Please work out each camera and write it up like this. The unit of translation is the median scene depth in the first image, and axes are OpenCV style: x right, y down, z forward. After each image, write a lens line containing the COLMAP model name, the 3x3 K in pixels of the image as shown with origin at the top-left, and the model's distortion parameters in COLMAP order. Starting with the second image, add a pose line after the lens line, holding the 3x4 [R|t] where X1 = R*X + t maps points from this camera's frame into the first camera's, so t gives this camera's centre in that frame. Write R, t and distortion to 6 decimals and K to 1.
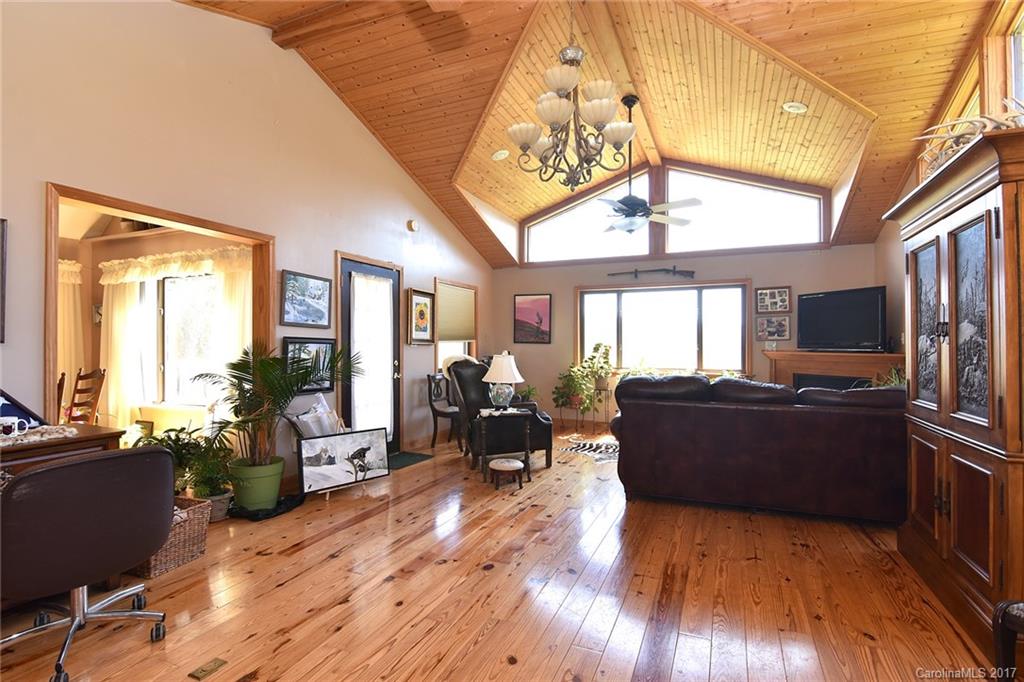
lens RADIAL K [[494.9, 0, 518.8], [0, 494.9, 348.3], [0, 0, 1]] dist [-0.004609, -0.010687]
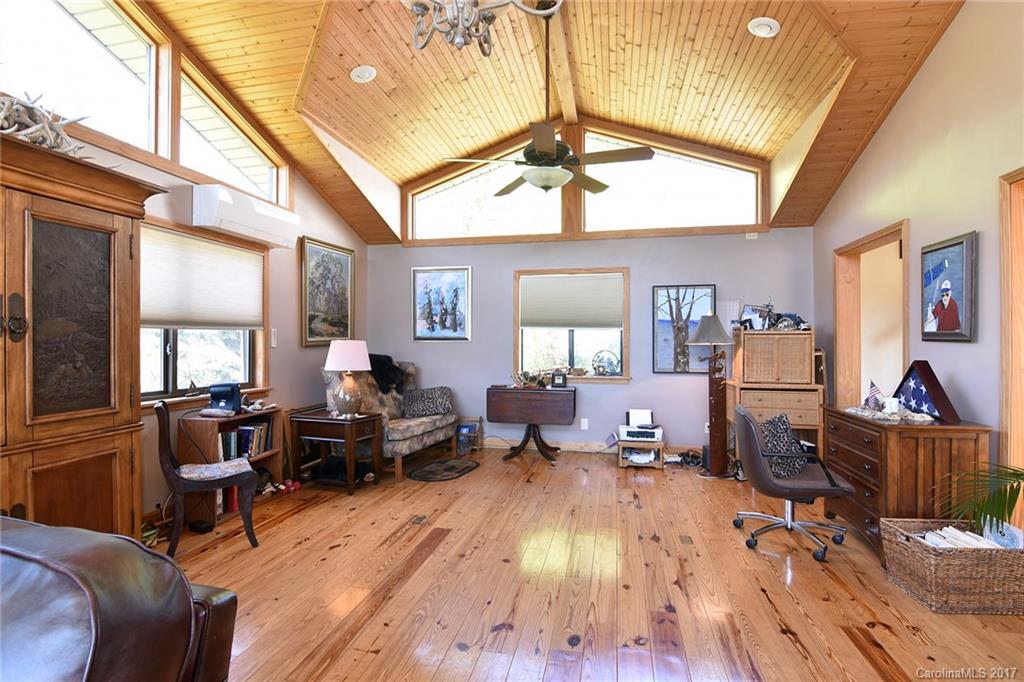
lens RADIAL K [[494.9, 0, 518.8], [0, 494.9, 348.3], [0, 0, 1]] dist [-0.004609, -0.010687]
pose [[-0.981441, 0.001205, -0.191763, 0.169484], [-0.000941, 0.999938, 0.011100, -0.009609], [0.191764, 0.011074, -0.981378, 1.771234]]
